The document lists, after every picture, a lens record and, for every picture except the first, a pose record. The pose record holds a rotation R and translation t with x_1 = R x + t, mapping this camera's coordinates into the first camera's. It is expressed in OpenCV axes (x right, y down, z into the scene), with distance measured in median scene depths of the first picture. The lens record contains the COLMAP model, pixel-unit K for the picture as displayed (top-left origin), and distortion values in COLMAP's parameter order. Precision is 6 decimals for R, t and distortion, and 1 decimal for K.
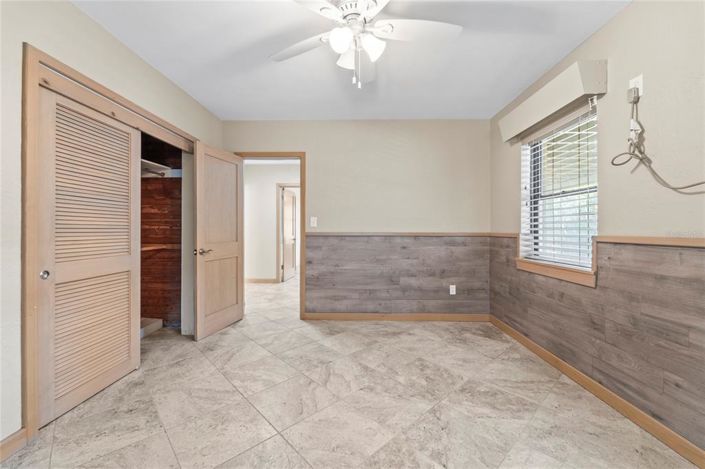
lens RADIAL K [[286.3, 0, 352.9], [0, 286.3, 231.6], [0, 0, 1]] dist [0.001758, 0.000172]
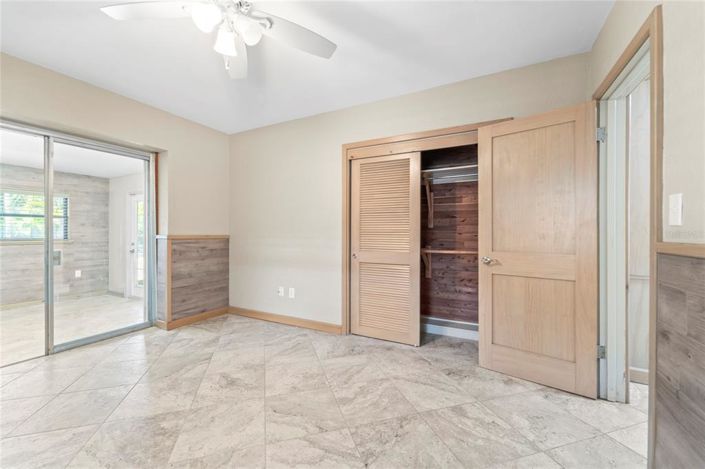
lens RADIAL K [[286.3, 0, 351.0], [0, 286.3, 234.7], [0, 0, 1]] dist [0.001758, 0.000172]
pose [[-0.446327, 0.005252, -0.894855, 0.352630], [-0.011227, 0.999871, 0.011468, -0.008479], [0.894800, 0.015165, -0.446210, 0.971418]]
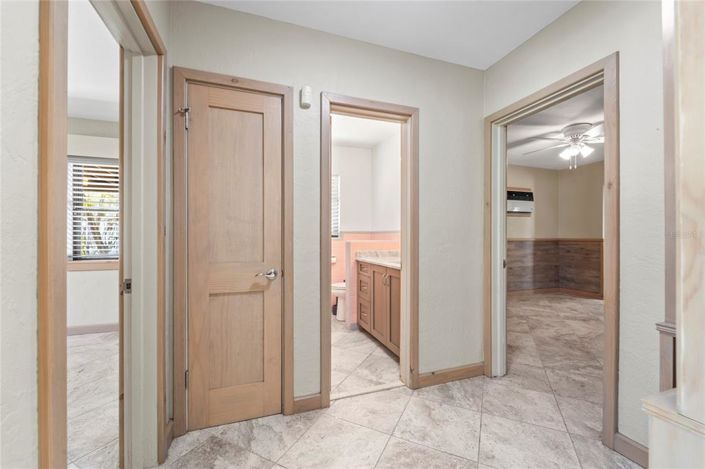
lens RADIAL K [[286.3, 0, 352.9], [0, 286.3, 236.2], [0, 0, 1]] dist [0.001758, 0.000172]
pose [[-0.345449, -0.002407, 0.938434, -0.796721], [0.006957, 0.999963, 0.005125, -0.019075], [-0.938412, 0.008299, -0.345420, 1.832889]]
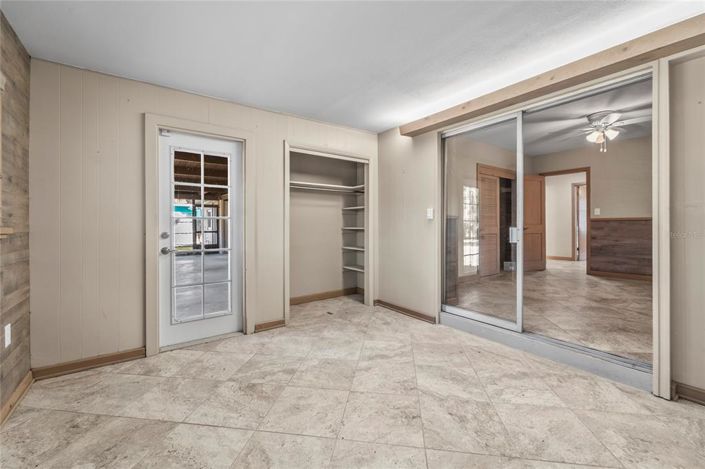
lens RADIAL K [[286.3, 0, 355.7], [0, 286.3, 221.6], [0, 0, 1]] dist [0.001758, 0.000172]
pose [[0.597719, -0.011478, -0.801624, 0.370098], [-0.004402, 0.999835, -0.017599, 0.060078], [0.801694, 0.014048, 0.597570, -1.096961]]
